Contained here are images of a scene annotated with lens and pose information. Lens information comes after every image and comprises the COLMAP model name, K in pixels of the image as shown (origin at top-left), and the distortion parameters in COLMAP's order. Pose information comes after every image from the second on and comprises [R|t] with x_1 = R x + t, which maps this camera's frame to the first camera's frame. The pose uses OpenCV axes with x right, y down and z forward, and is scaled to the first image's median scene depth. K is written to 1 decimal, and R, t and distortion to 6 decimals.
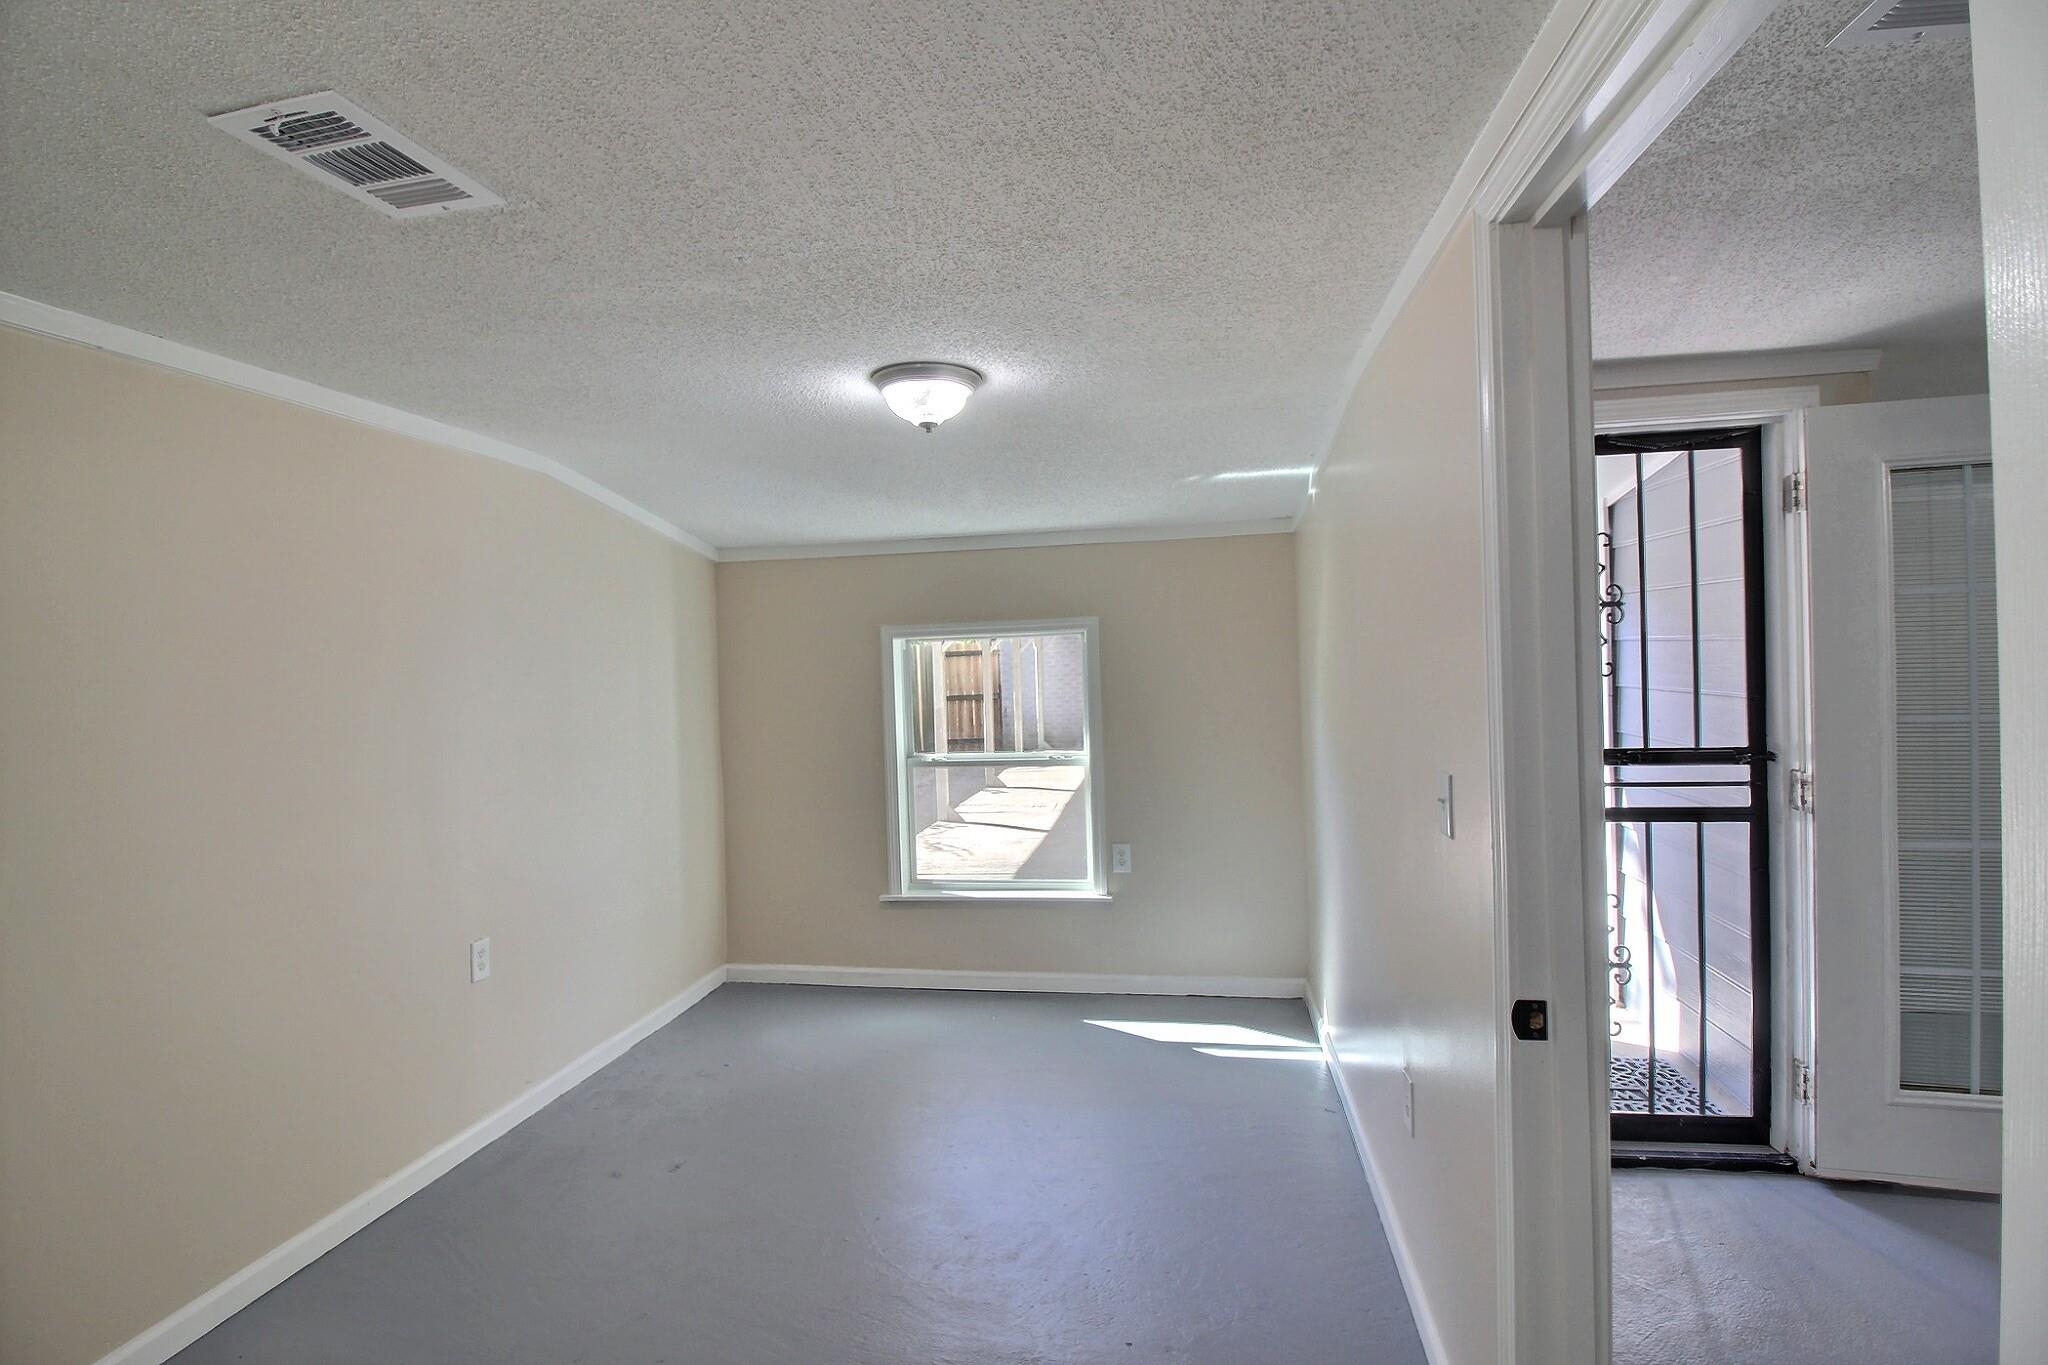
lens RADIAL K [[955.9, 0, 1016.2], [0, 955.9, 666.4], [0, 0, 1]] dist [0.002109, -0.014333]
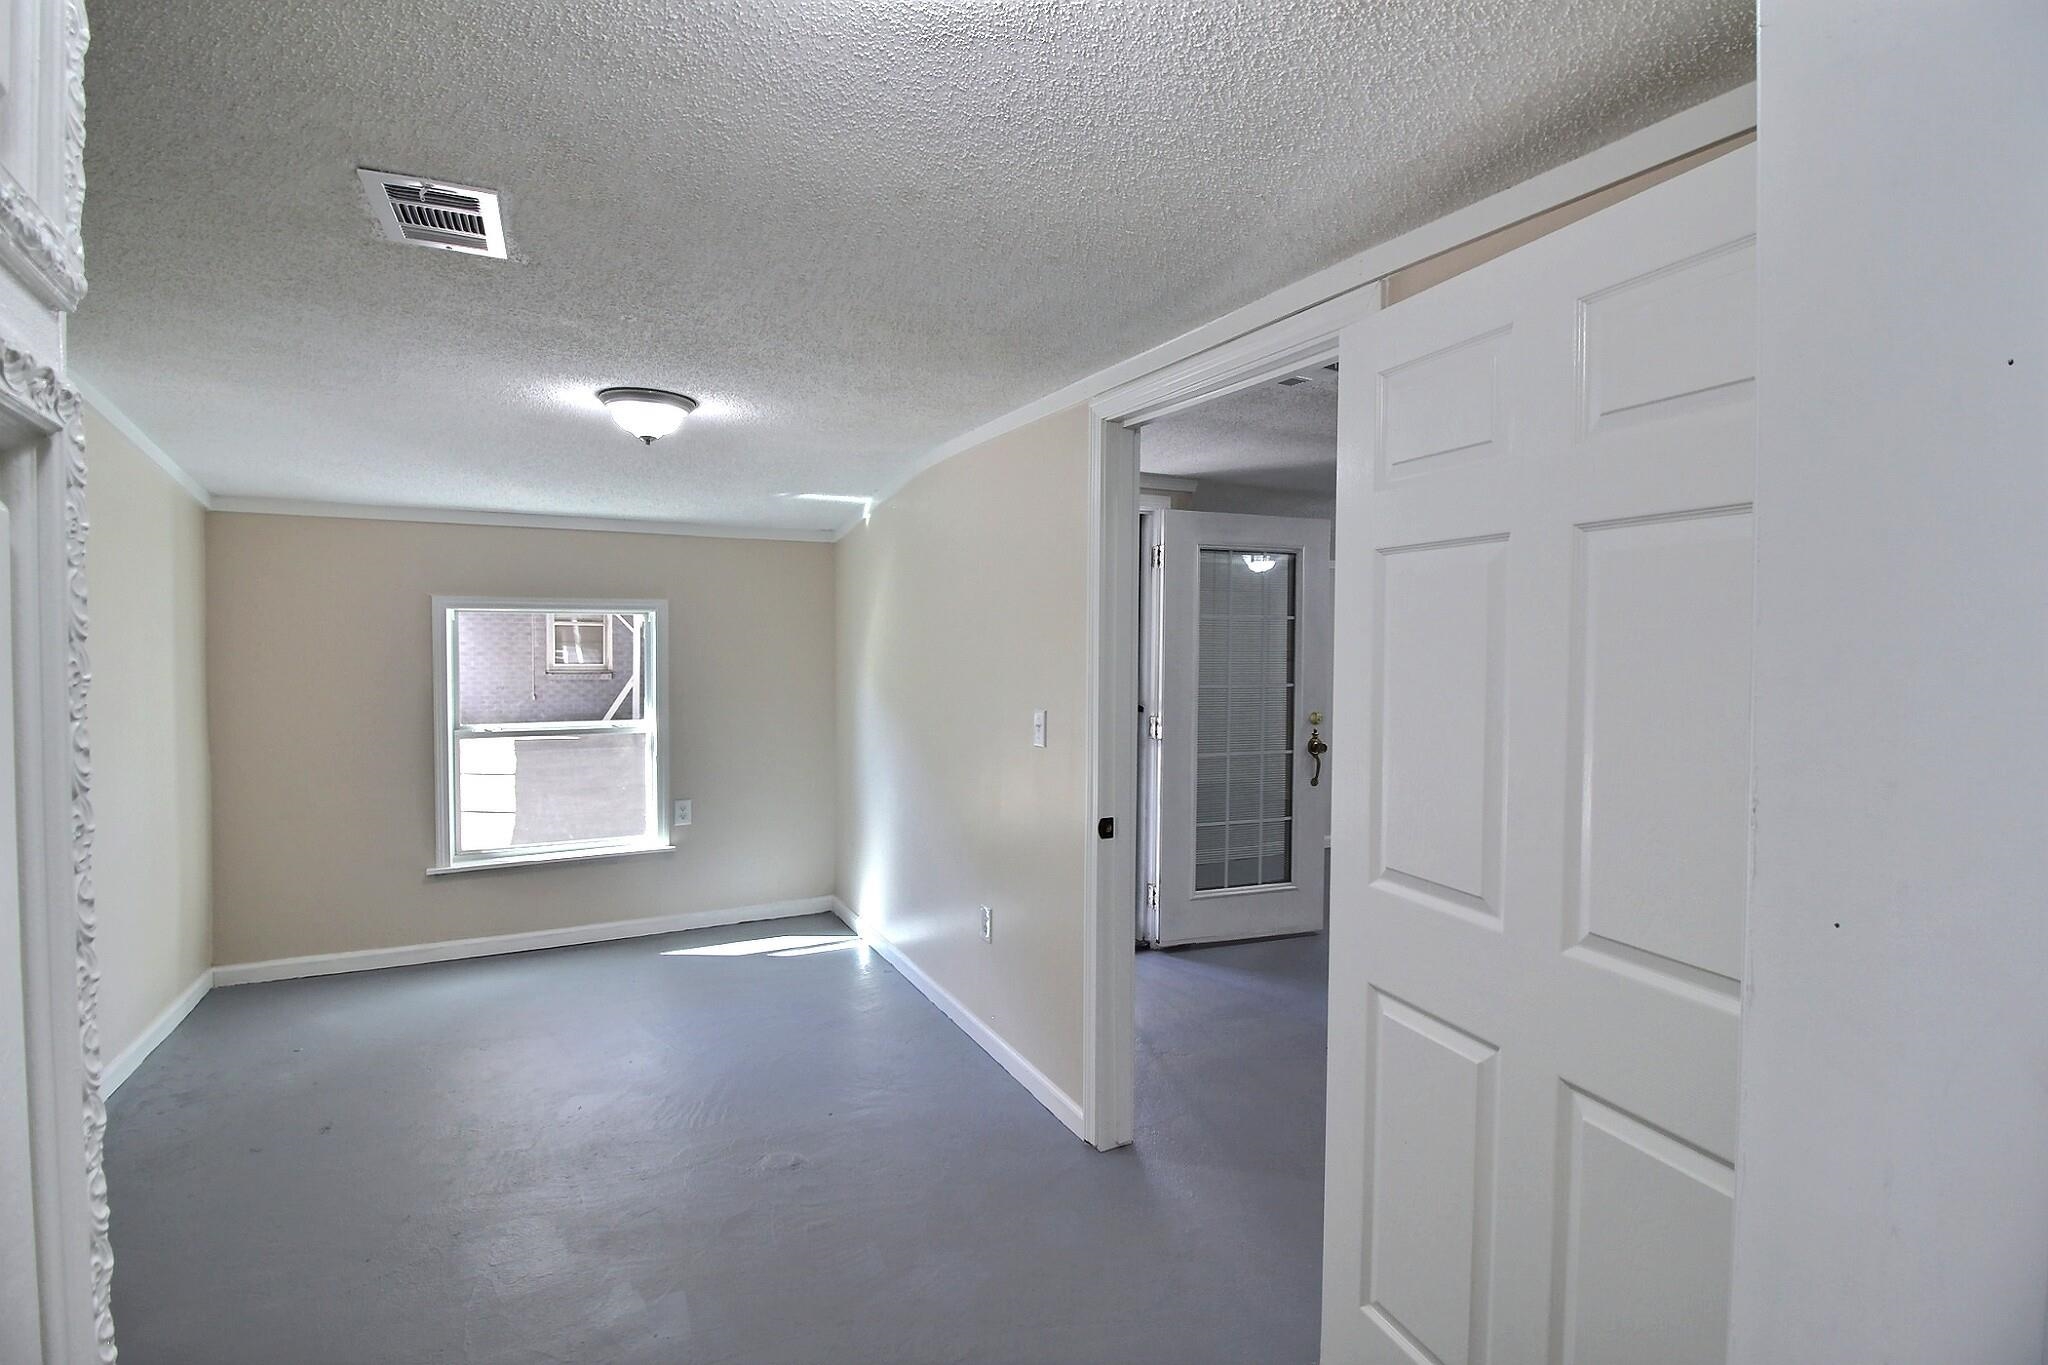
lens RADIAL K [[955.9, 0, 1016.2], [0, 955.9, 666.4], [0, 0, 1]] dist [0.002109, -0.014333]
pose [[0.801230, 0.020343, 0.598010, -0.264751], [-0.027770, 0.999609, 0.003203, 0.011849], [-0.597711, -0.019173, 0.801482, -0.153784]]
